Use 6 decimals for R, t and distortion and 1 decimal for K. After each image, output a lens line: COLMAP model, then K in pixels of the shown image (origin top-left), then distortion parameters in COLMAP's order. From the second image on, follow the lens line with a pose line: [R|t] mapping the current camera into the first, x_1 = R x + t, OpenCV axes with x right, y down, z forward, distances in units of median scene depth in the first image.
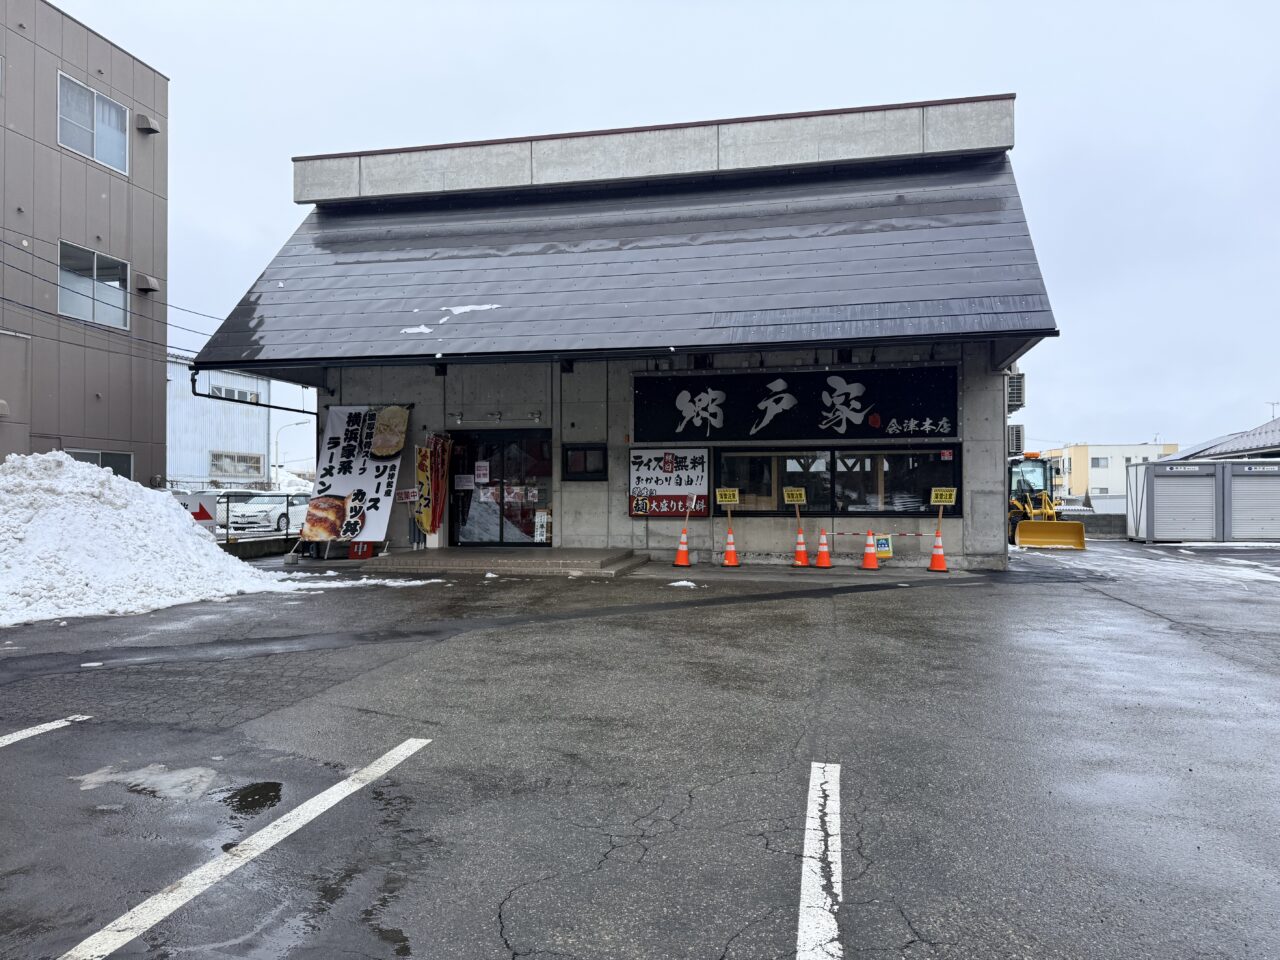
lens RADIAL K [[918.4, 0, 640.0], [0, 918.4, 480.0], [0, 0, 1]] dist [0.072716, -0.107257]
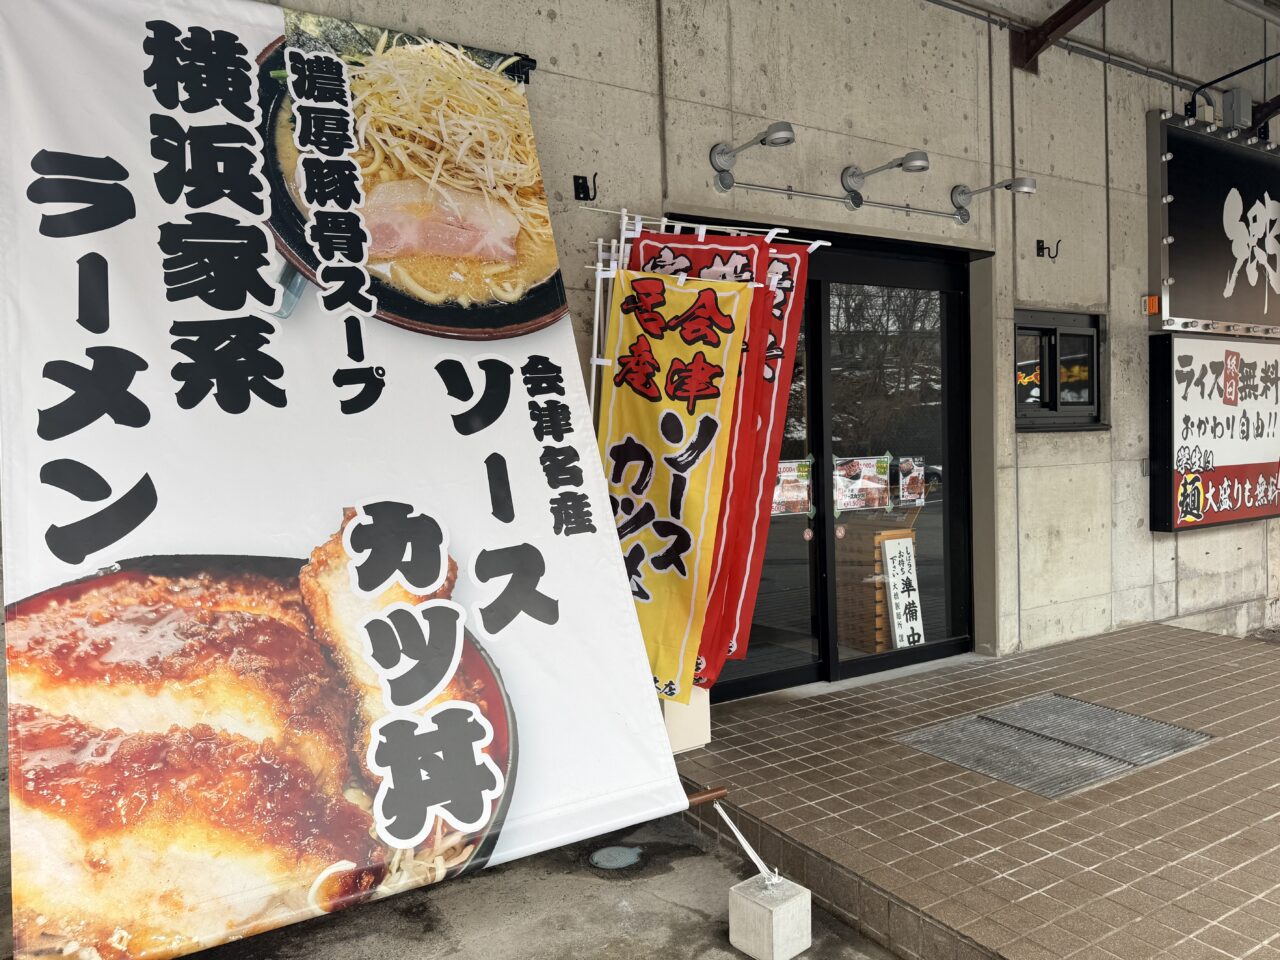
lens RADIAL K [[918.4, 0, 640.0], [0, 918.4, 480.0], [0, 0, 1]] dist [0.072716, -0.107257]
pose [[0.718079, -0.049846, 0.694174, -0.399551], [0.013942, 0.998262, 0.057260, -0.002534], [-0.695822, -0.031439, 0.717526, 0.894188]]
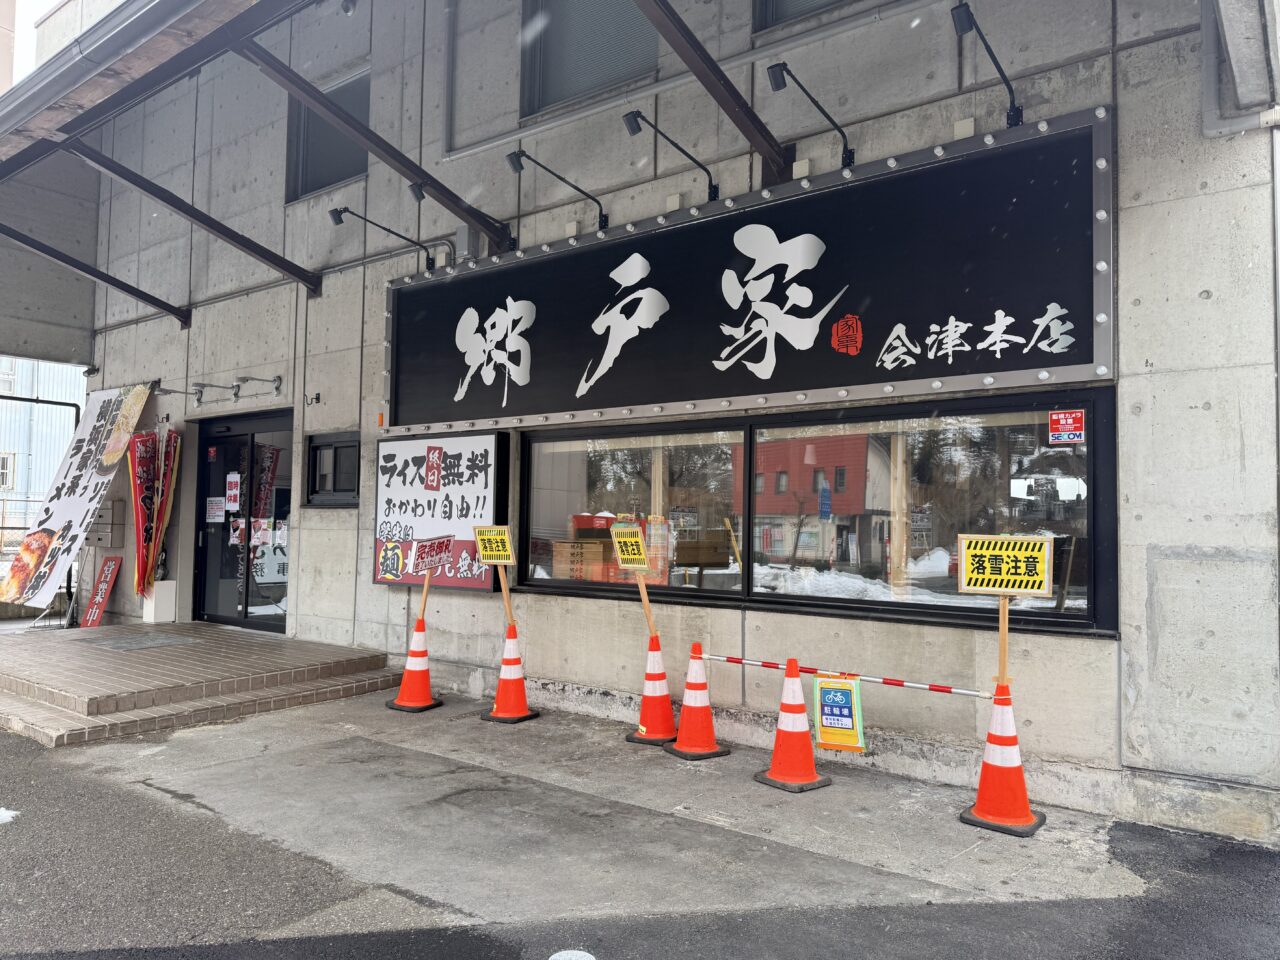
lens RADIAL K [[918.4, 0, 640.0], [0, 918.4, 480.0], [0, 0, 1]] dist [0.072716, -0.107257]
pose [[0.906917, -0.007732, -0.421239, 0.314914], [-0.007539, 0.999374, -0.034575, 0.001996], [0.421243, 0.034532, 0.906290, 0.628955]]
